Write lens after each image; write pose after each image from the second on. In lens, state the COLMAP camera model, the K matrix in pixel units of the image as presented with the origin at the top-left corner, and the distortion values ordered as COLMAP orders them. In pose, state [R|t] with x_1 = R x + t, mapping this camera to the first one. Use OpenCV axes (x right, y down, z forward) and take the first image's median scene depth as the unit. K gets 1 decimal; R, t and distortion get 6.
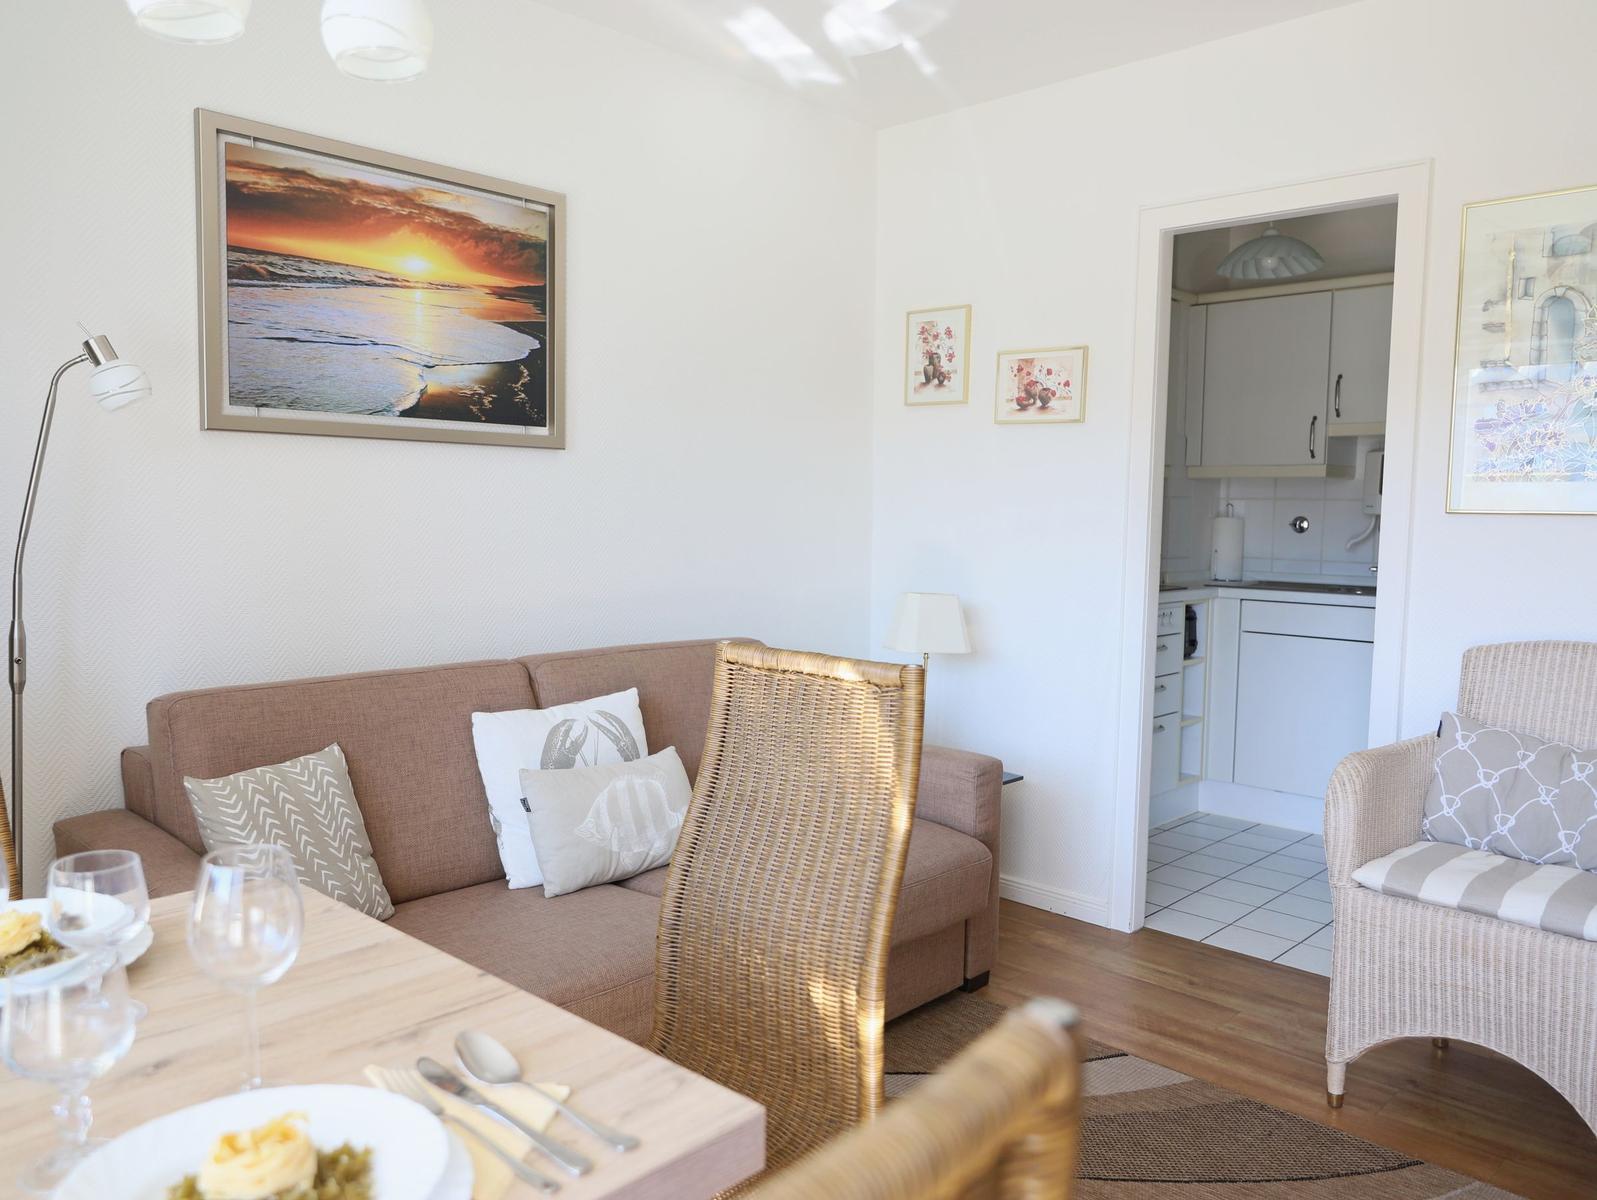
lens RADIAL K [[1208.7, 0, 793.1], [0, 1208.7, 600.9], [0, 0, 1]] dist [-0.002203, -0.003218]
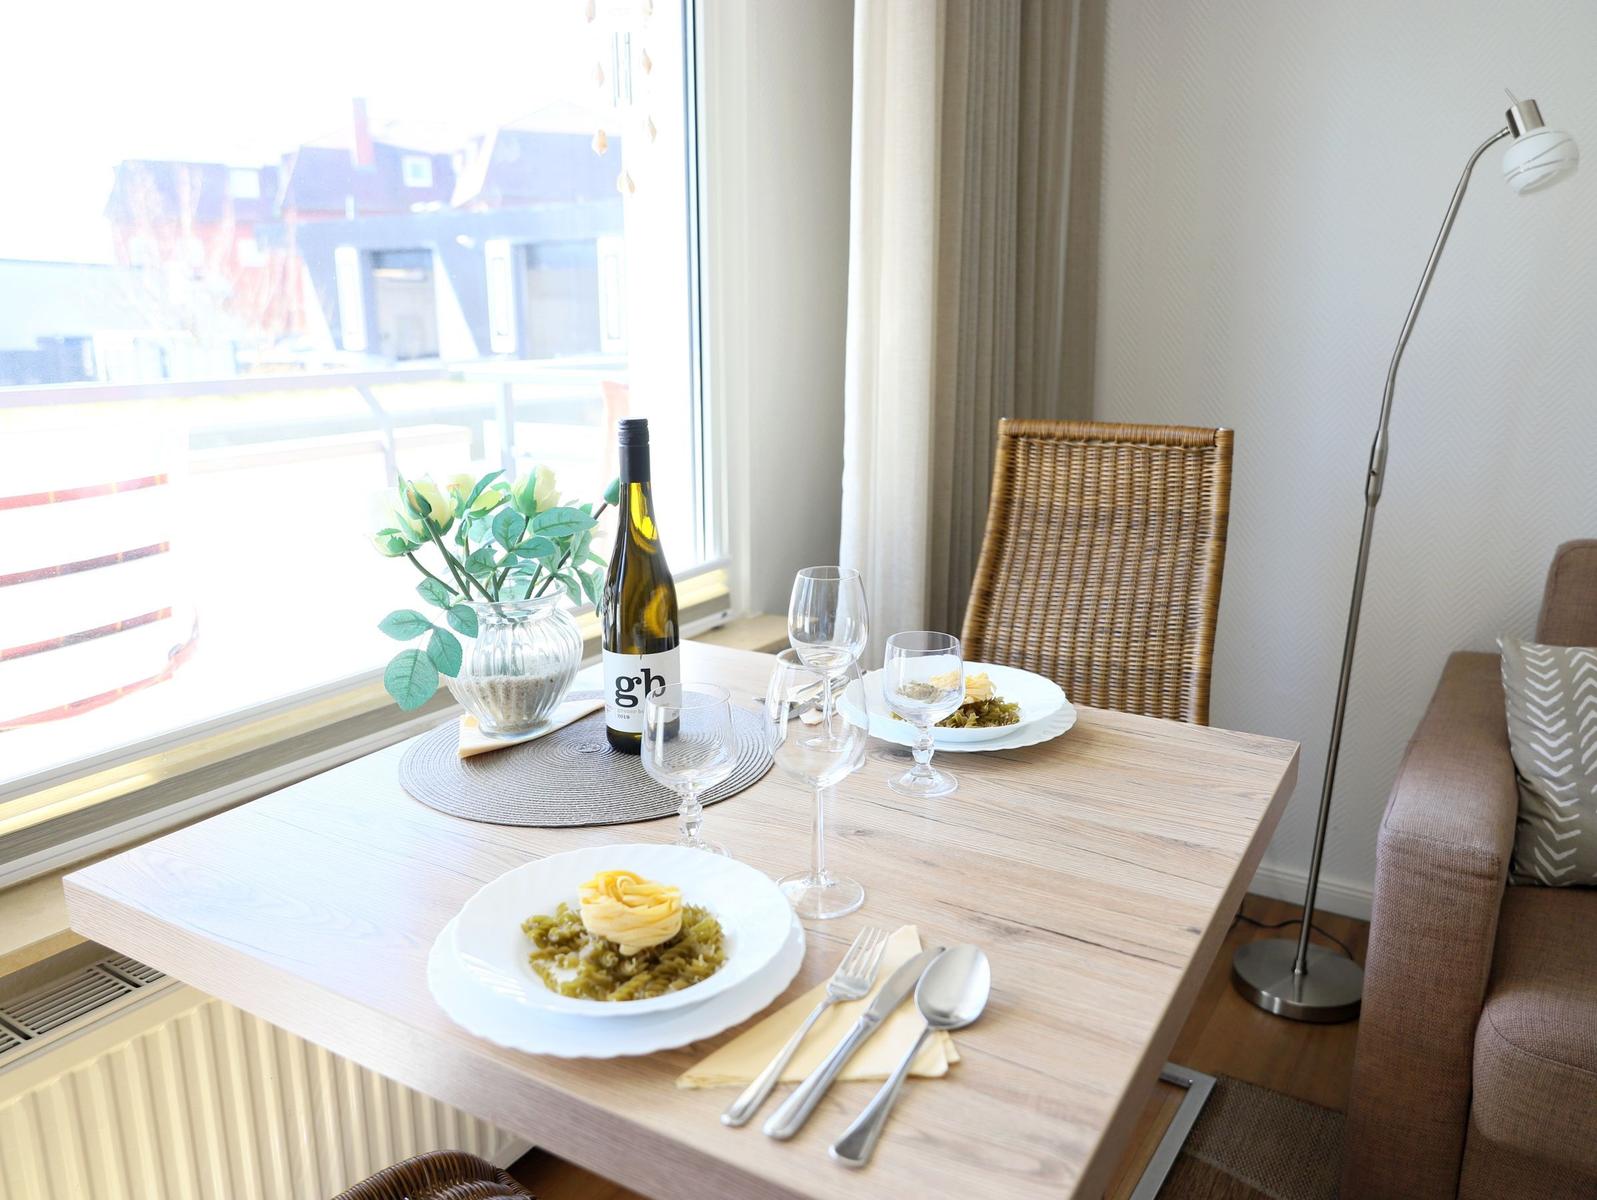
lens RADIAL K [[1208.7, 0, 793.1], [0, 1208.7, 600.9], [0, 0, 1]] dist [-0.002203, -0.003218]
pose [[0.194785, 0.216722, -0.956604, 0.153160], [-0.073506, 0.975767, 0.206096, -0.010766], [0.978088, 0.030172, 0.205995, 0.248736]]
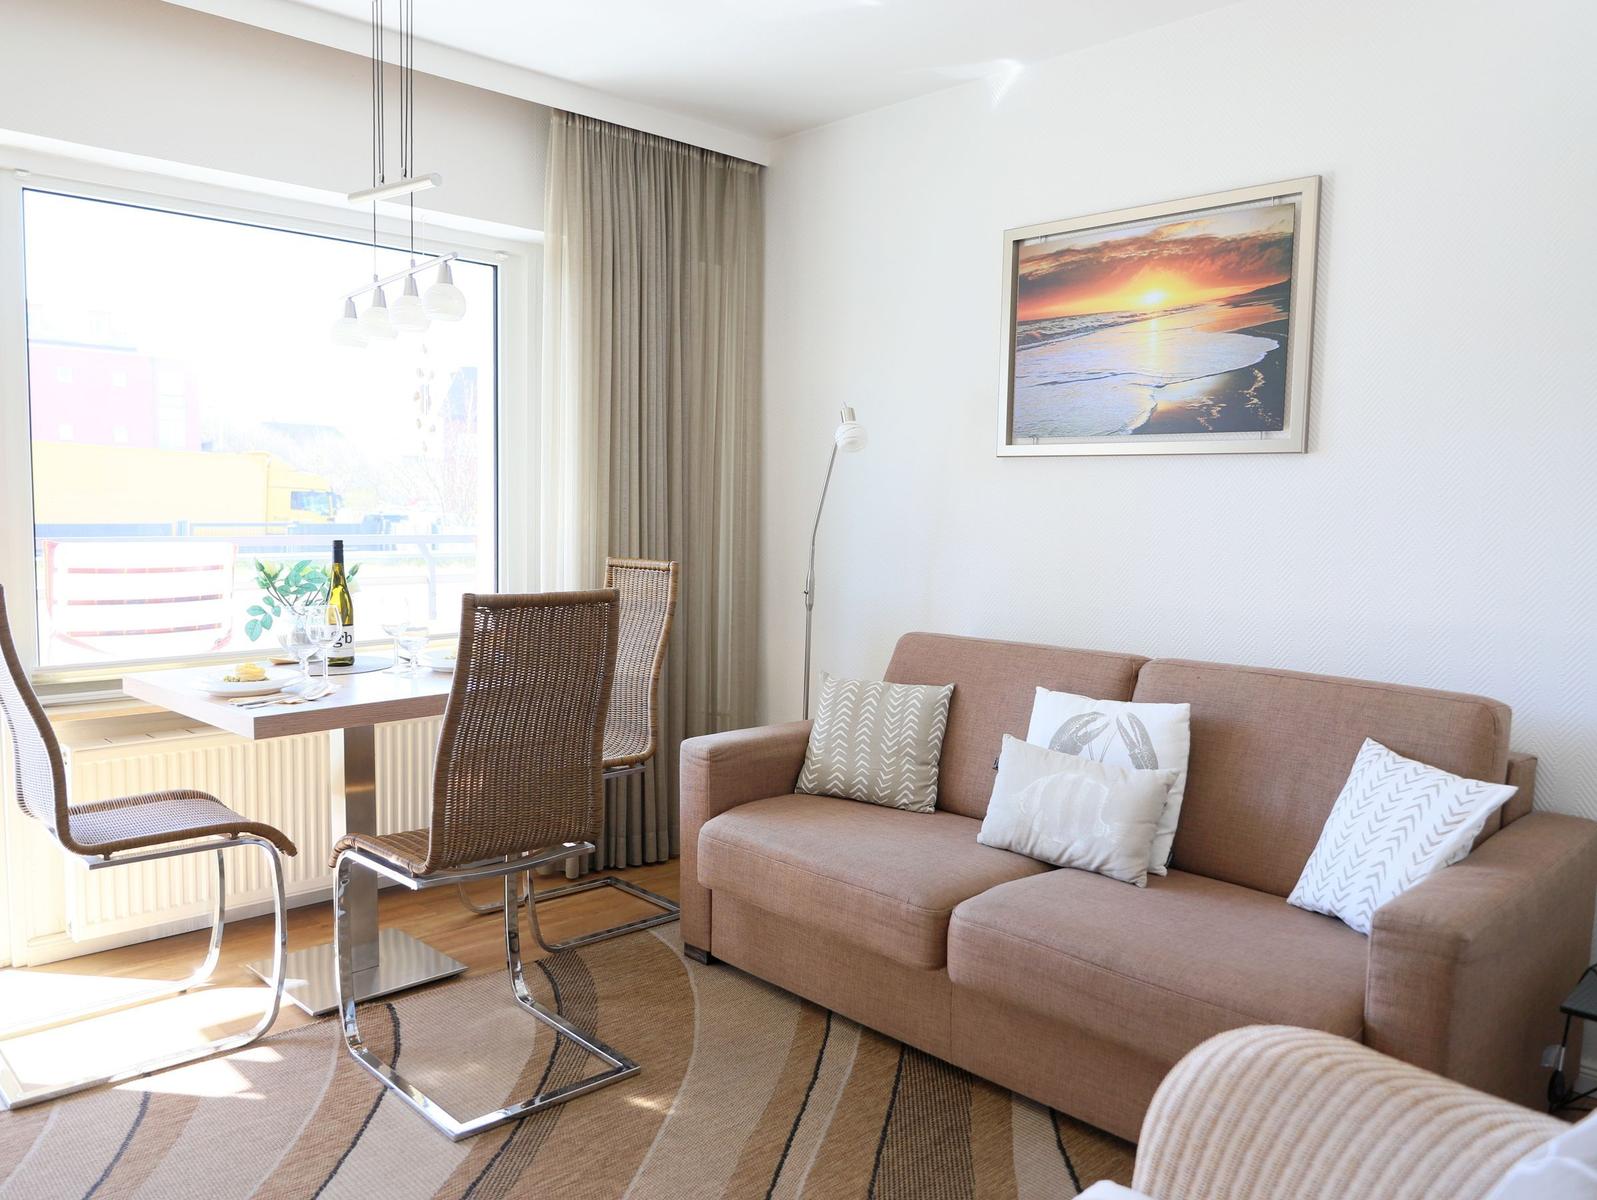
lens RADIAL K [[1208.7, 0, 793.1], [0, 1208.7, 600.9], [0, 0, 1]] dist [-0.002203, -0.003218]
pose [[-0.033703, 0.067194, -0.997171, 0.845847], [-0.096939, 0.992813, 0.070177, -0.045659], [0.994719, 0.099030, -0.026947, 0.734954]]
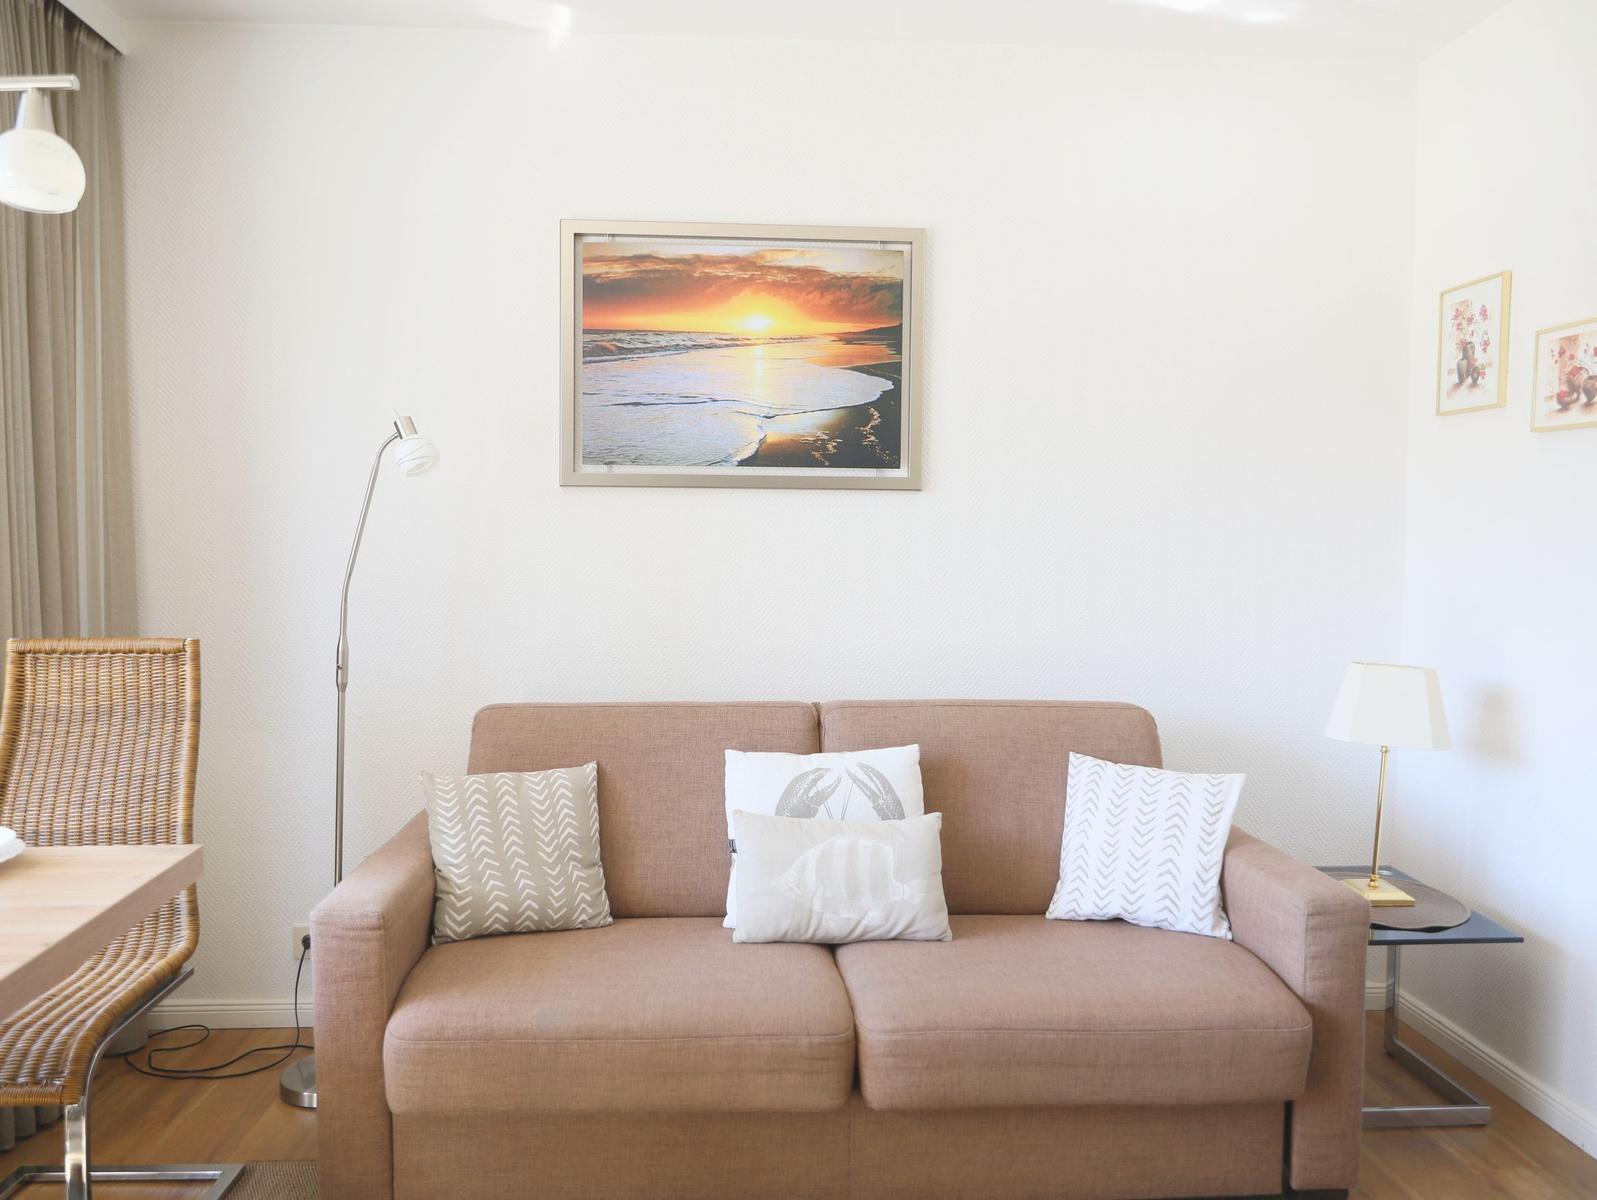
lens RADIAL K [[1208.7, 0, 793.1], [0, 1208.7, 600.9], [0, 0, 1]] dist [-0.002203, -0.003218]
pose [[0.736794, 0.025602, -0.675633, 0.439865], [-0.050808, 0.998554, -0.017569, -0.017575], [0.674206, 0.047273, 0.737029, 0.253744]]
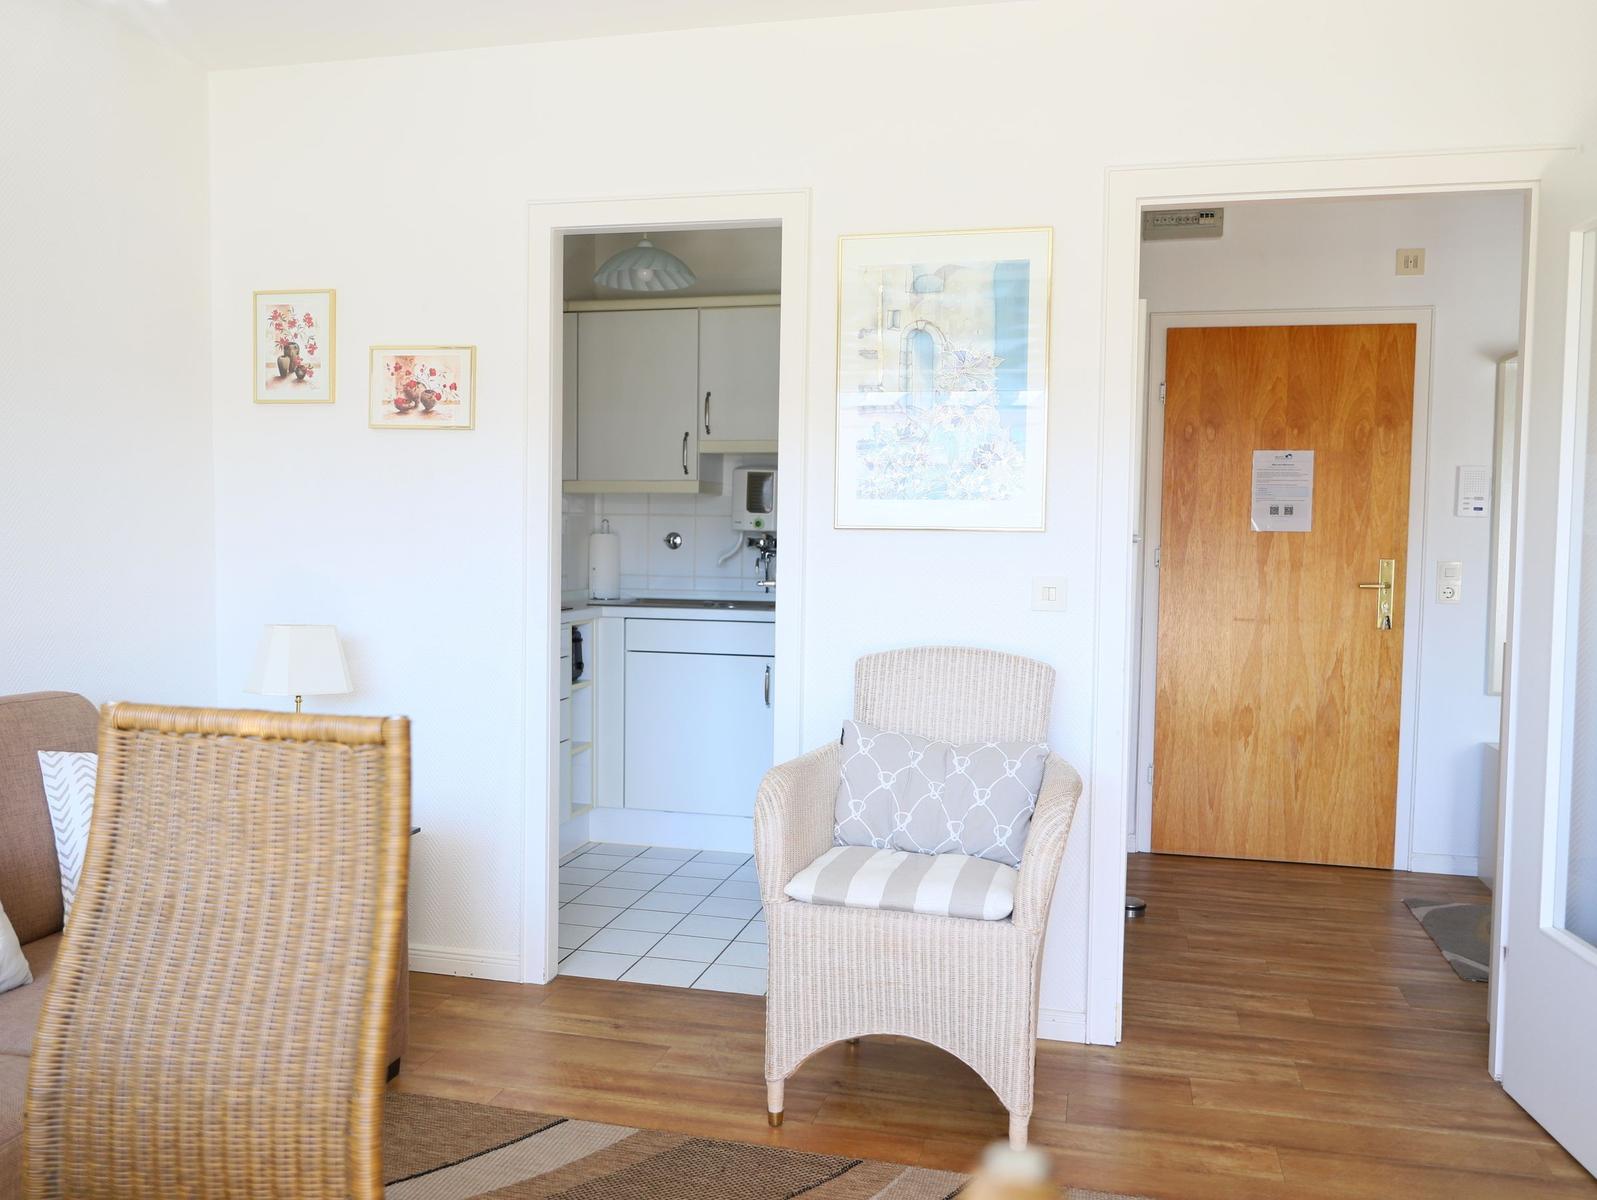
lens RADIAL K [[1294.7, 0, 798.5], [0, 1294.7, 600.0], [0, 0, 1]] dist [-0.001010, -0.014058]
pose [[0.865324, -0.029501, 0.500344, -0.048987], [0.038566, 0.999226, -0.007783, -0.003891], [-0.499727, 0.026031, 0.865792, 0.049695]]
